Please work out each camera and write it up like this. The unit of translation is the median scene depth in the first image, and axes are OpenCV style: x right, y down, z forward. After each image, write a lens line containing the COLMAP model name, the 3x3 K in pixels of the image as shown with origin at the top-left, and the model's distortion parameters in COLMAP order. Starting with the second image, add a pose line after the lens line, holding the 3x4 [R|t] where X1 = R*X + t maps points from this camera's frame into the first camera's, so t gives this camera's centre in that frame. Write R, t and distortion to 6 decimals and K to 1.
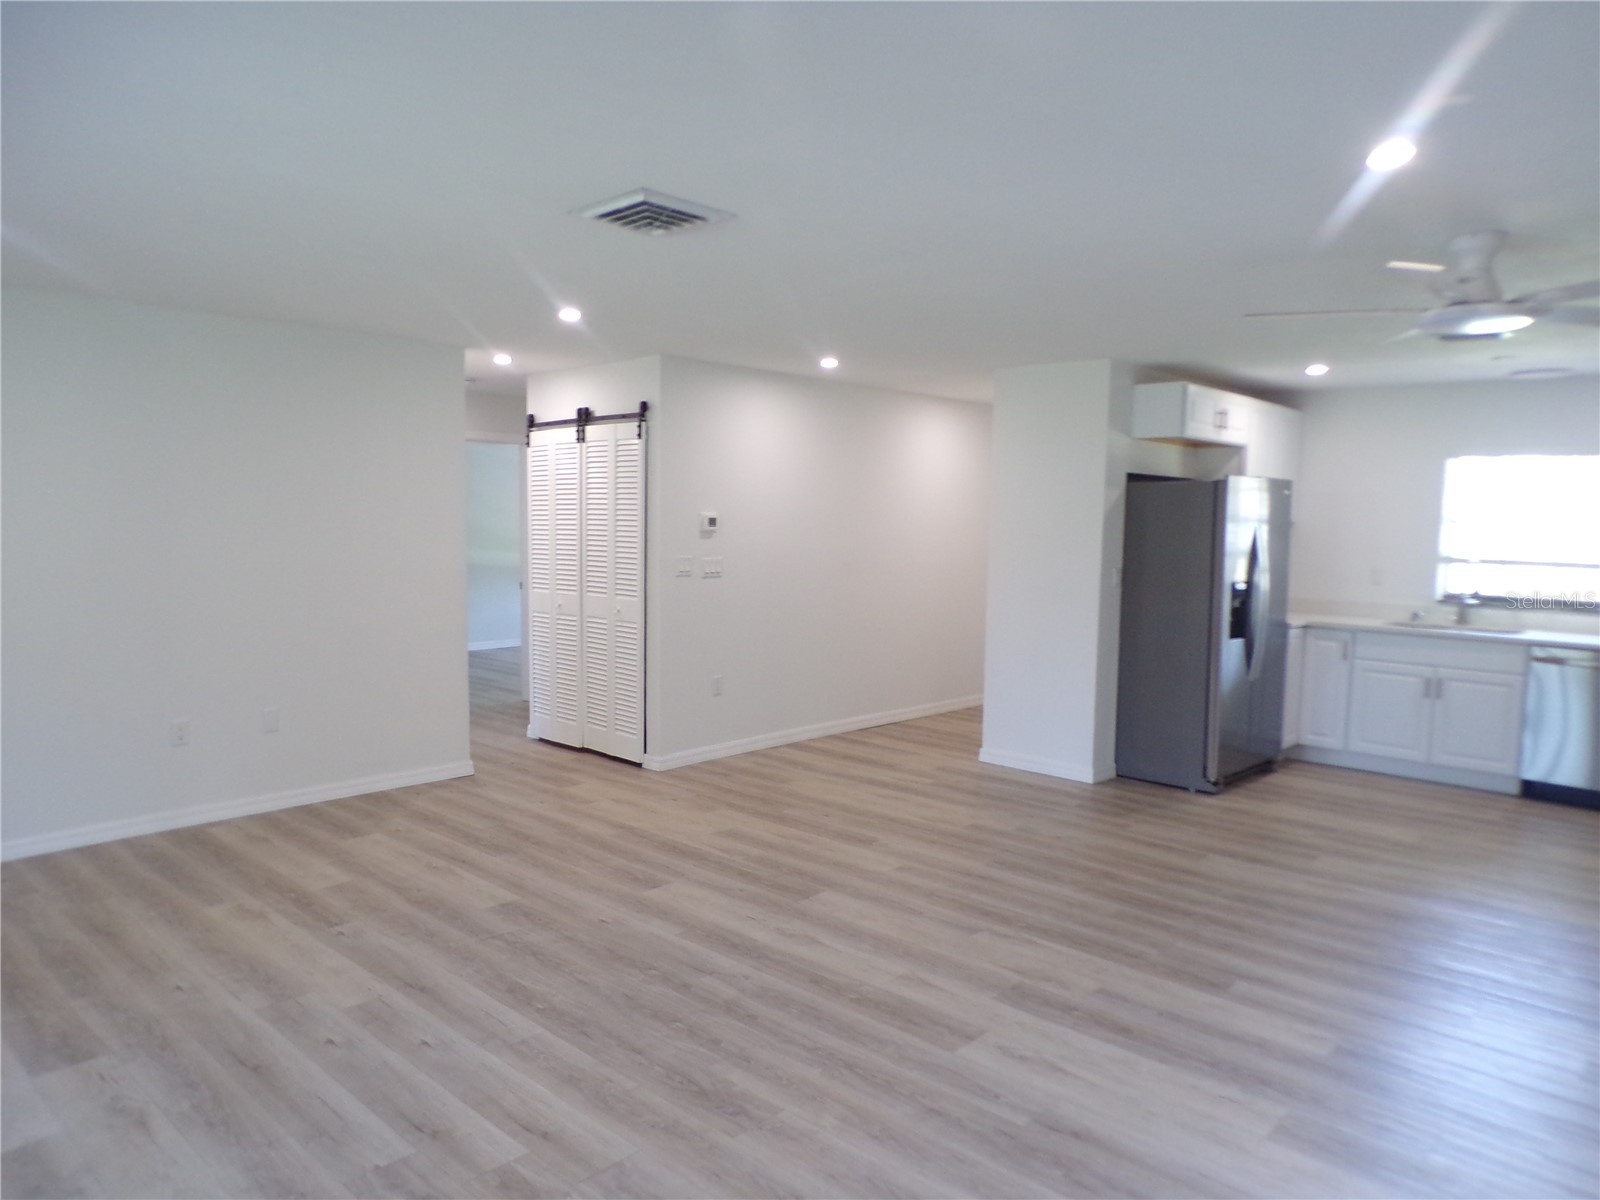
lens RADIAL K [[1100.4, 0, 815.6], [0, 1100.4, 595.9], [0, 0, 1]] dist [0.008072, 0.006175]
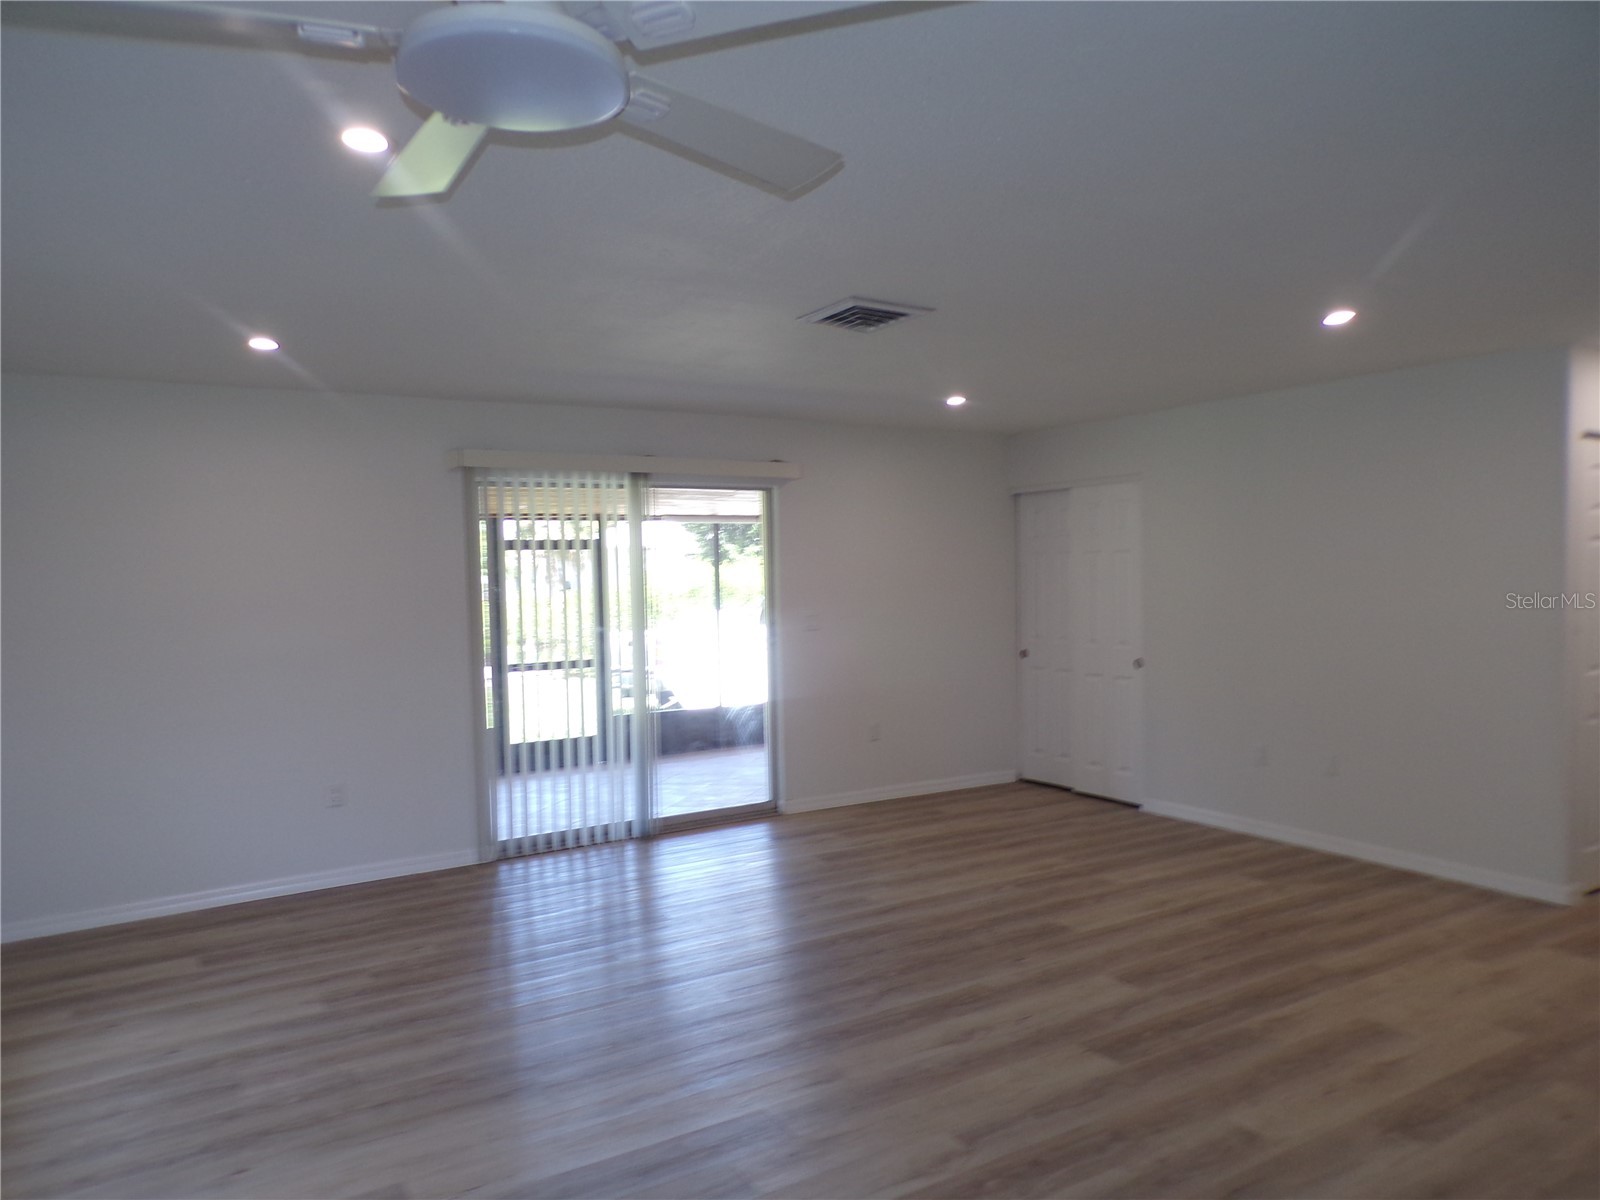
lens RADIAL K [[1100.4, 0, 809.3], [0, 1100.4, 602.5], [0, 0, 1]] dist [0.008072, 0.006175]
pose [[-0.263834, 0.014007, -0.964466, 0.707710], [-0.062196, 0.997567, 0.031502, -0.046073], [0.962561, 0.068297, -0.262321, 0.892040]]
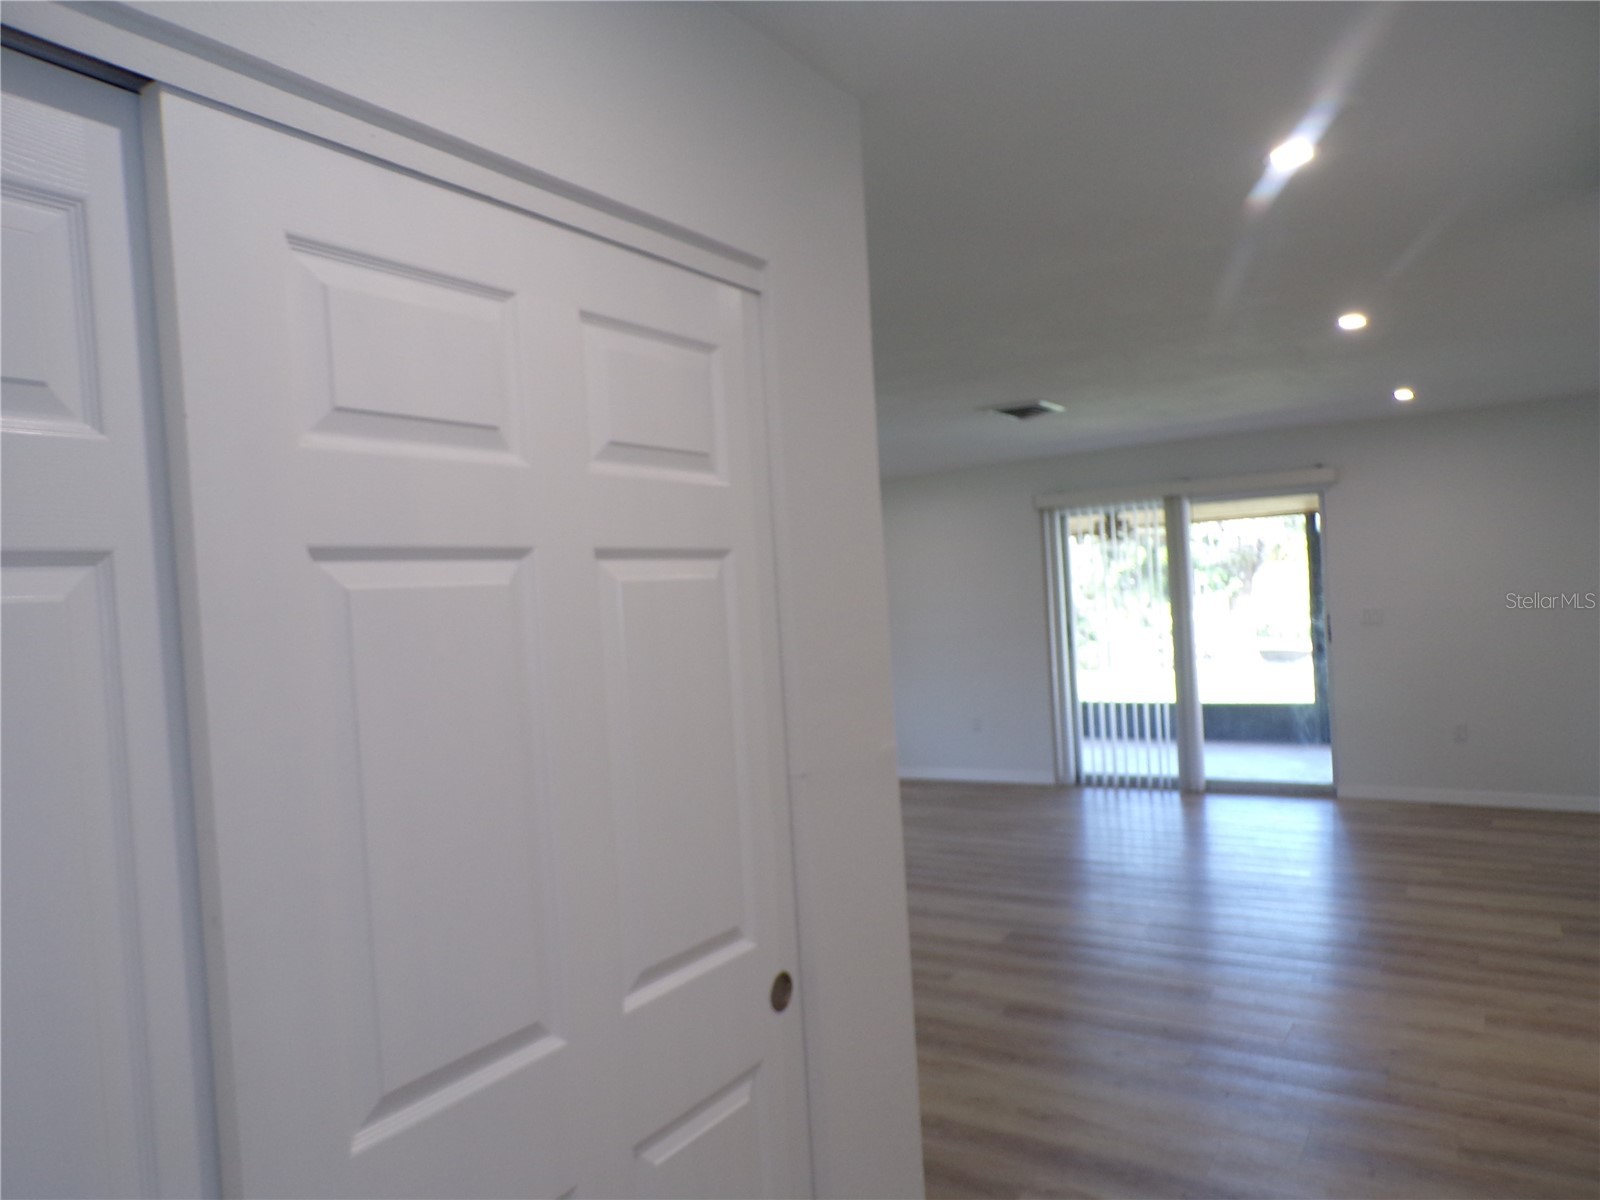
lens RADIAL K [[1100.4, 0, 808.4], [0, 1100.4, 606.7], [0, 0, 1]] dist [0.008072, 0.006175]
pose [[-0.984457, 0.046653, -0.169313, 0.321573], [0.031137, 0.995164, 0.093164, -0.145841], [0.172841, 0.086444, -0.981149, 1.814485]]
